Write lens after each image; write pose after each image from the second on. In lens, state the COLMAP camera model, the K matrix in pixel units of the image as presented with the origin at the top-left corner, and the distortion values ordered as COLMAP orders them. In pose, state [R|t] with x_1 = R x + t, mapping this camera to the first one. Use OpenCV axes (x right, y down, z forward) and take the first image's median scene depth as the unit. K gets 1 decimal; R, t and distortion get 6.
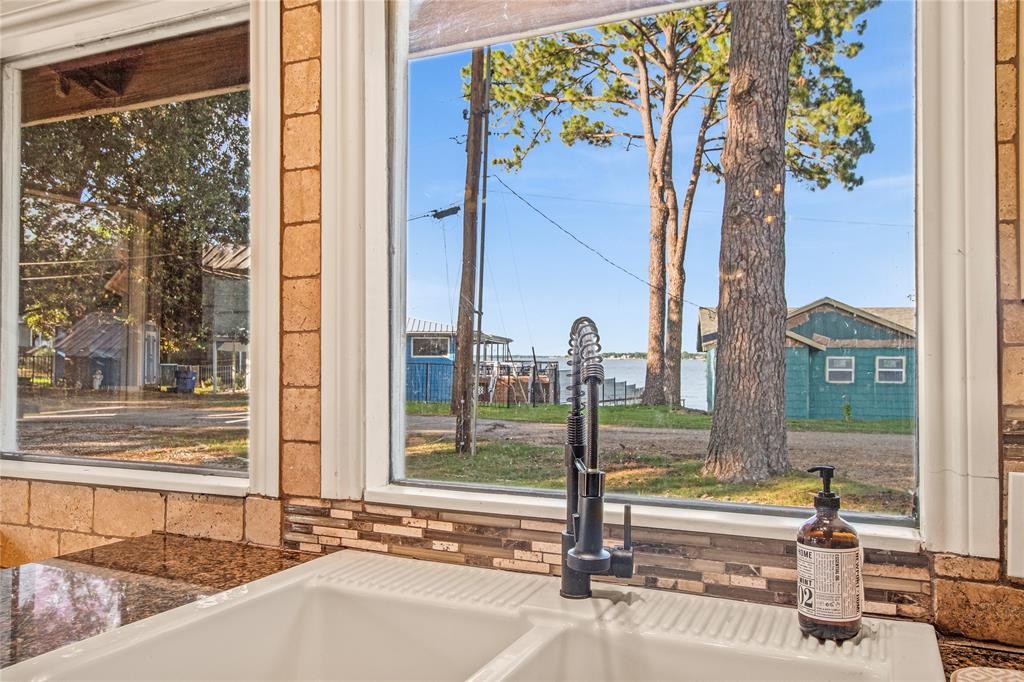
lens RADIAL K [[774.8, 0, 510.9], [0, 774.8, 344.6], [0, 0, 1]] dist [-0.000696, 0.000179]
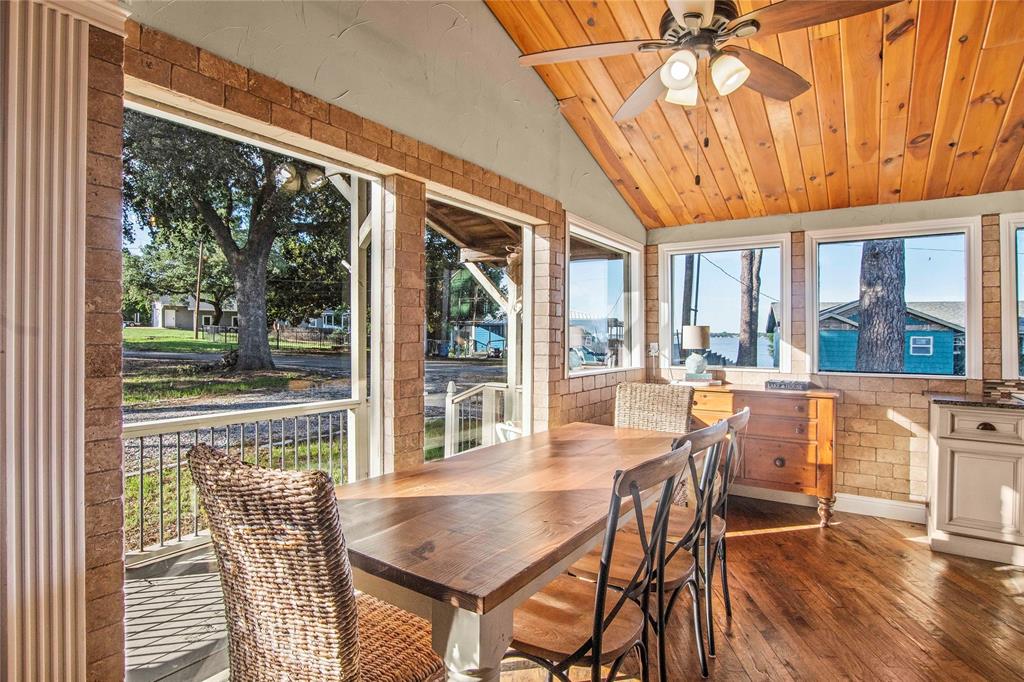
lens RADIAL K [[532.0, 0, 519.2], [0, 532.0, 336.2], [0, 0, 1]] dist [-0.005659, -0.000197]
pose [[0.989015, 0.004193, -0.147754, -0.249987], [-0.001541, 0.999836, 0.018054, -0.005079], [0.147805, -0.017628, 0.988859, -0.209235]]
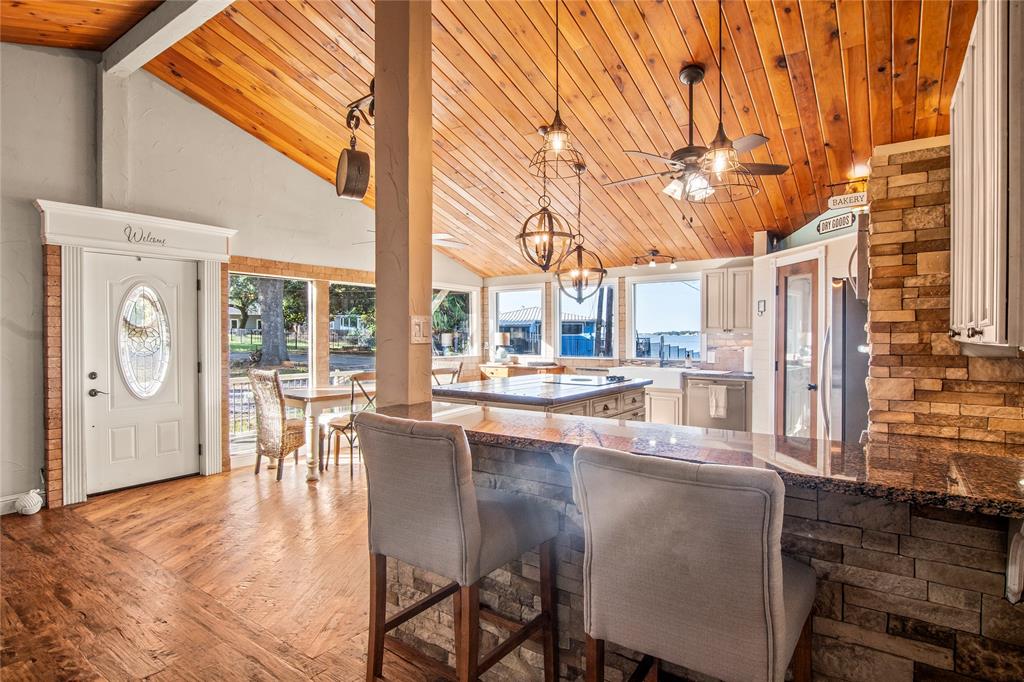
lens RADIAL K [[532.0, 0, 508.0], [0, 532.0, 337.9], [0, 0, 1]] dist [-0.005659, -0.000197]
pose [[0.979578, -0.002194, -0.201050, -0.038176], [0.006747, 0.999736, 0.021960, -0.014147], [0.200949, -0.022868, 0.979335, -0.491512]]
